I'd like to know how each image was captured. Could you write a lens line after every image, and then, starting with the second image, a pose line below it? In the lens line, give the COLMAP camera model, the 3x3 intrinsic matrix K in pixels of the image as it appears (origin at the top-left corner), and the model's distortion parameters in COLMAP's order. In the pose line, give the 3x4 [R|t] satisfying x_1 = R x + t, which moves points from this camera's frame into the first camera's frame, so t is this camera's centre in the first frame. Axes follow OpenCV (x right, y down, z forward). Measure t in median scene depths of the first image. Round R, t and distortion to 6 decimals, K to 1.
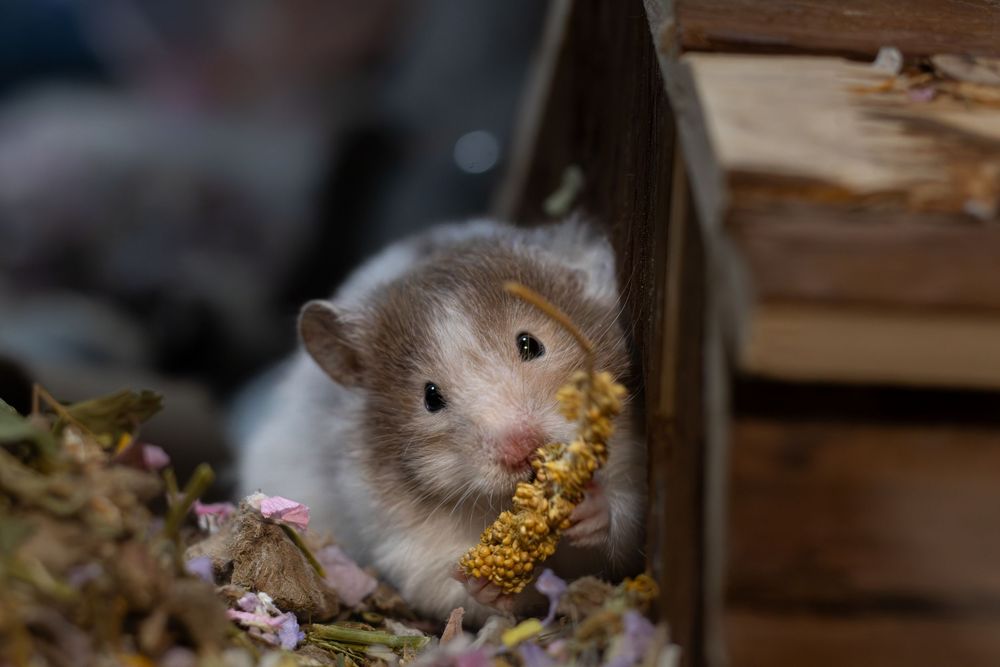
lens RADIAL K [[2669.4, 0, 496.9], [0, 2669.4, 342.0], [0, 0, 1]] dist [0.051686, 0.000000]
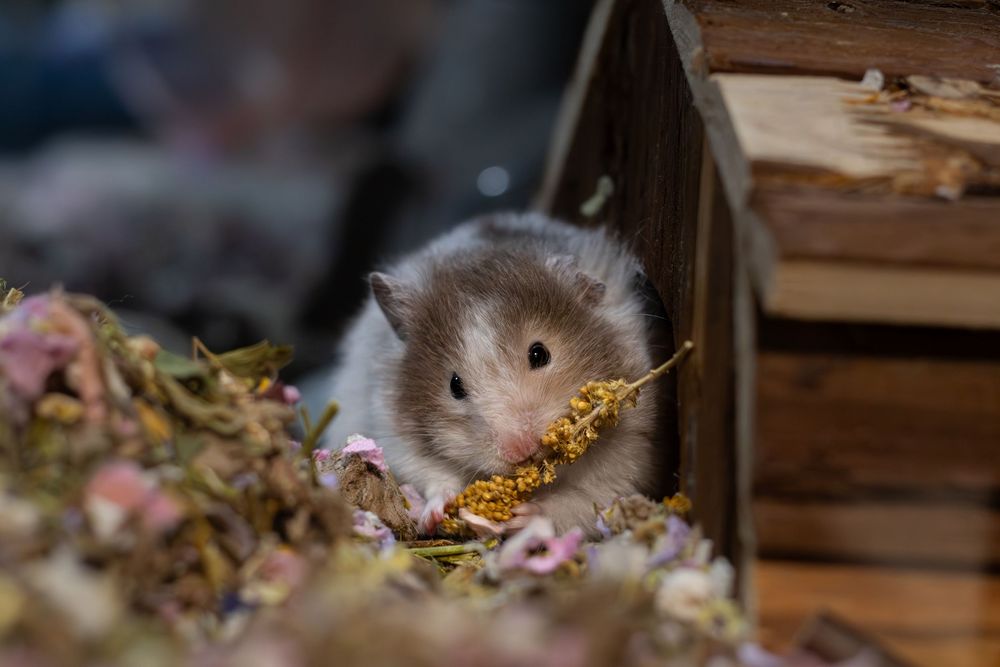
lens RADIAL K [[2669.4, 0, 499.8], [0, 2669.4, 331.0], [0, 0, 1]] dist [0.051686, 0.000000]
pose [[0.999736, -0.001174, 0.022967, -0.059065], [0.001895, 0.999506, -0.031385, 0.052823], [-0.022918, 0.031420, 0.999243, -0.254103]]
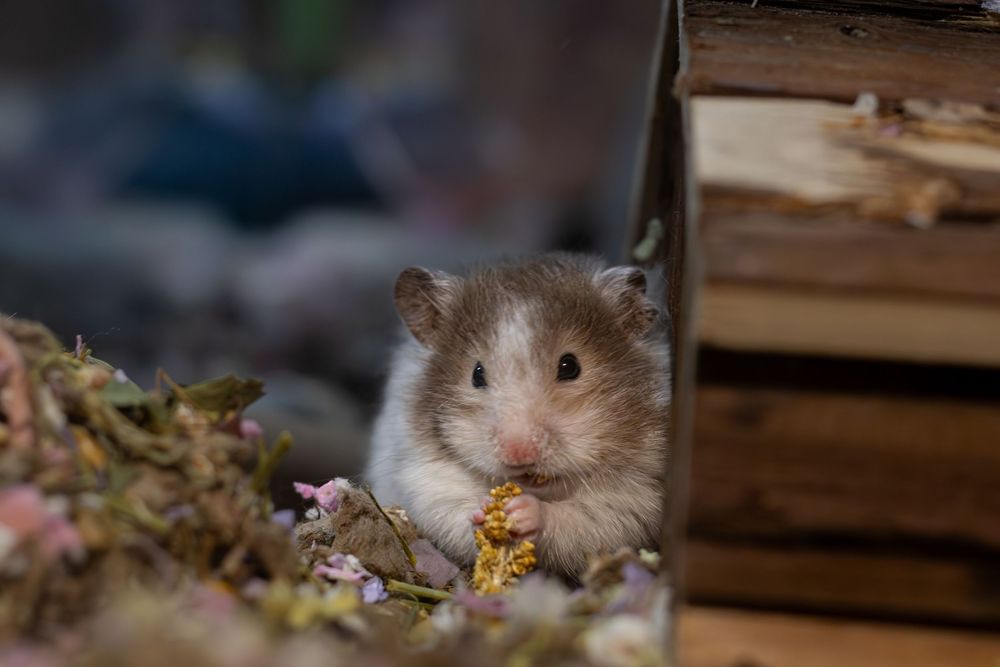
lens RADIAL K [[2669.4, 0, 507.0], [0, 2669.4, 333.2], [0, 0, 1]] dist [0.051686, 0.000000]
pose [[0.991885, 0.010051, -0.126738, 0.140841], [-0.018773, 0.997522, -0.067811, 0.080149], [0.125743, 0.069640, 0.989616, -0.187522]]
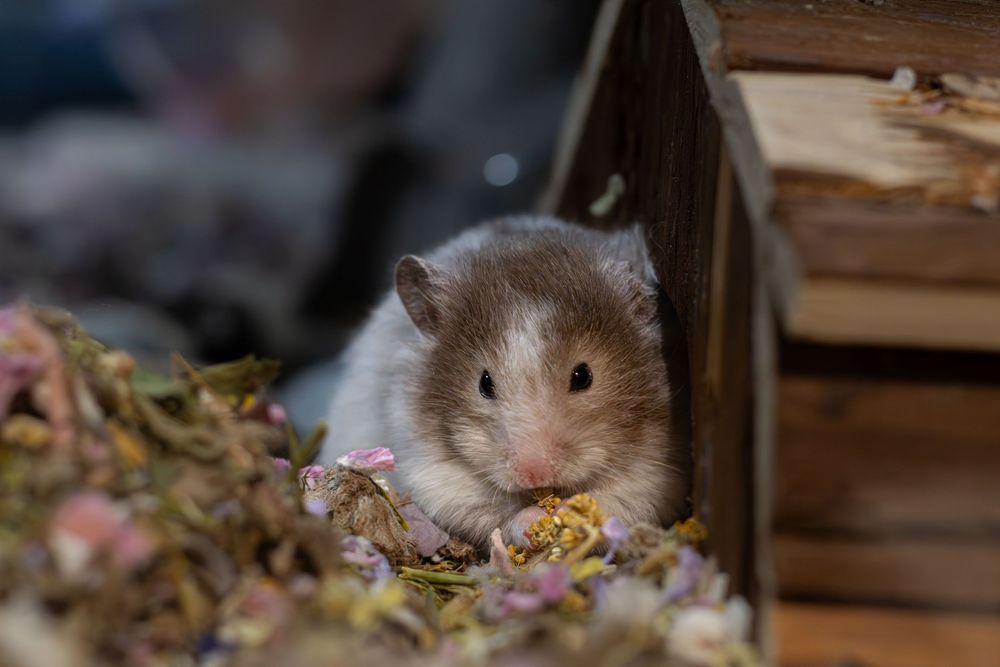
lens RADIAL K [[2669.4, 0, 502.0], [0, 2669.4, 329.3], [0, 0, 1]] dist [0.051686, 0.000000]
pose [[0.999817, 0.004049, 0.018677, -0.051746], [-0.003694, 0.999812, -0.019033, 0.027886], [-0.018751, 0.018961, 0.999644, -0.168774]]
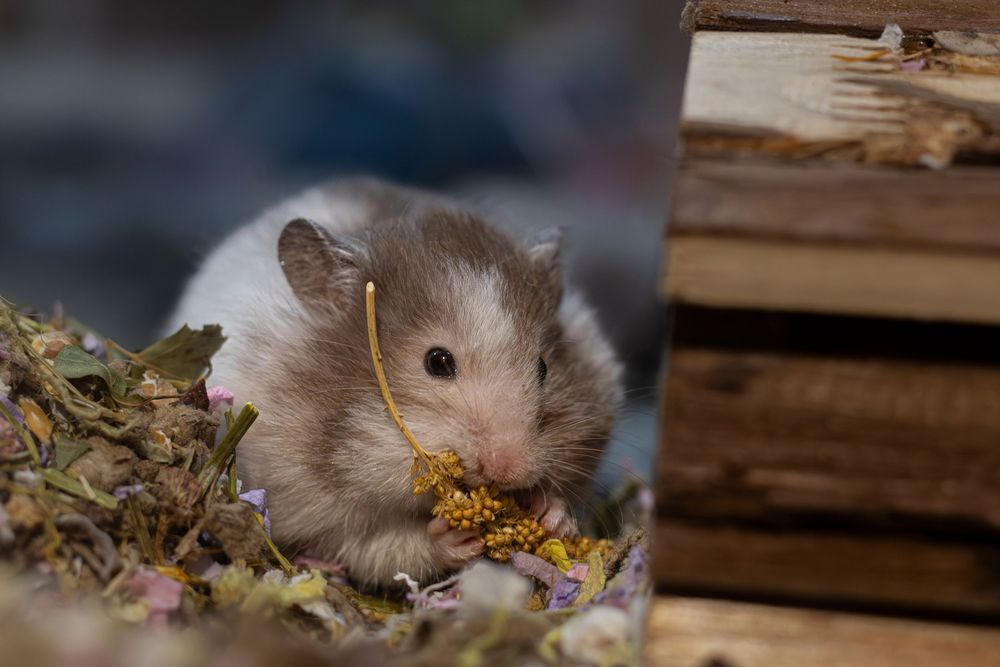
lens RADIAL K [[2669.4, 0, 504.3], [0, 2669.4, 328.1], [0, 0, 1]] dist [0.051686, 0.000000]
pose [[0.974663, 0.006417, -0.223587, 0.236585], [-0.020730, 0.997878, -0.061729, 0.079991], [0.222717, 0.064800, 0.972727, -0.060637]]
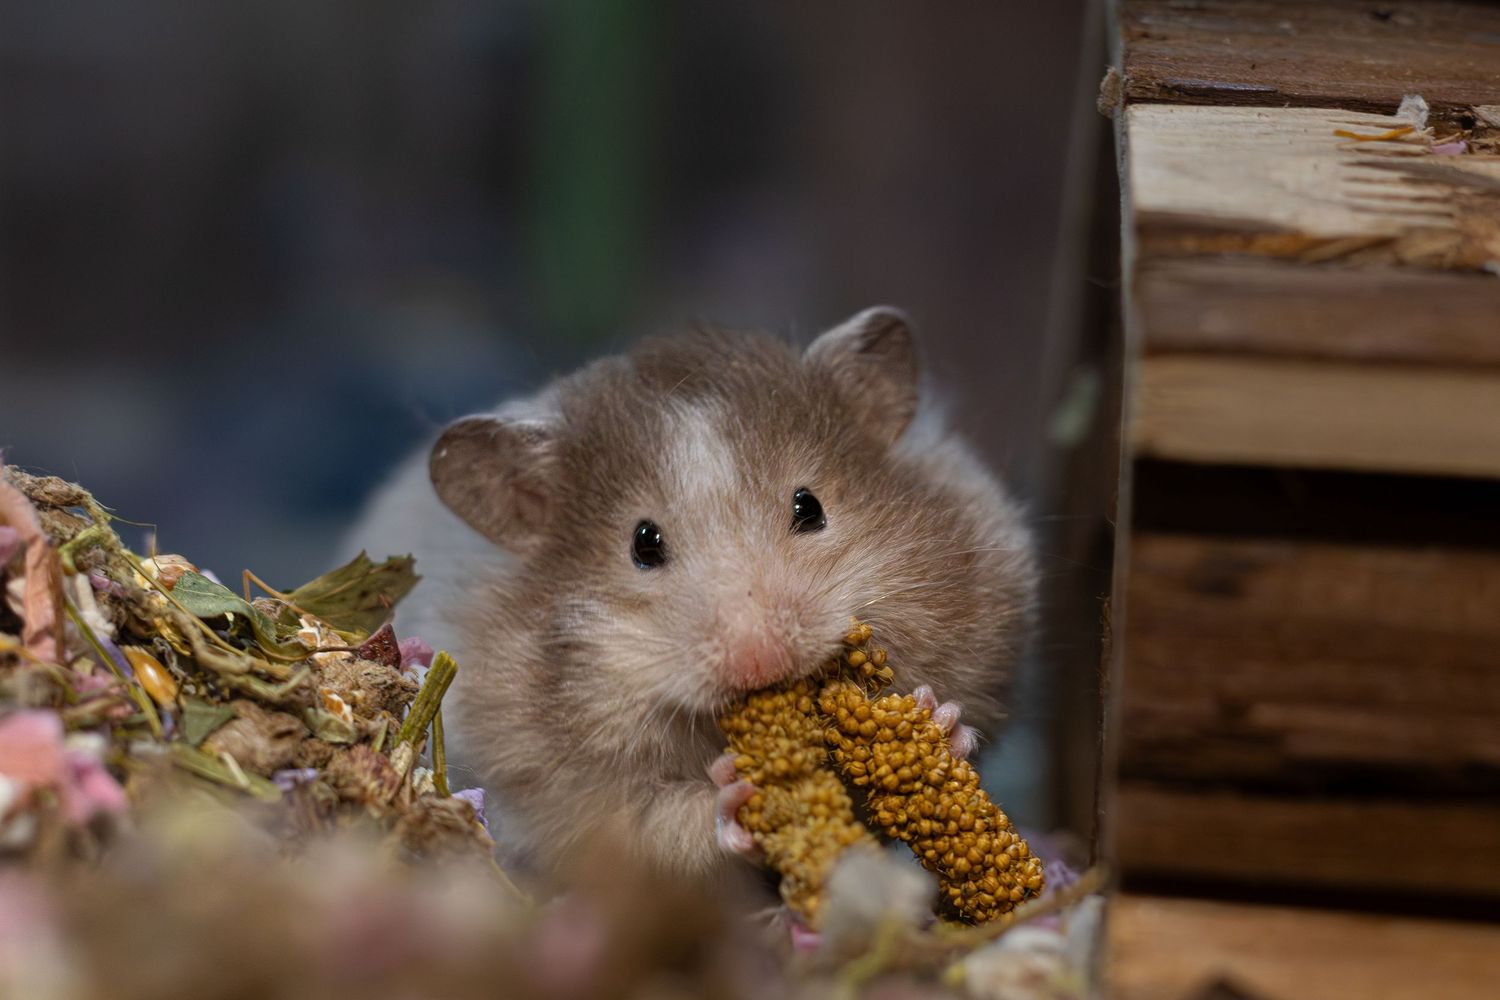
lens RADIAL K [[4004.2, 0, 740.0], [0, 4004.2, 506.7], [0, 0, 1]] dist [0.051686, 0.000000]
pose [[0.985080, -0.012589, -0.171637, 0.153407], [-0.013351, 0.988725, -0.149145, 0.168047], [0.171579, 0.149212, 0.973805, -0.081206]]
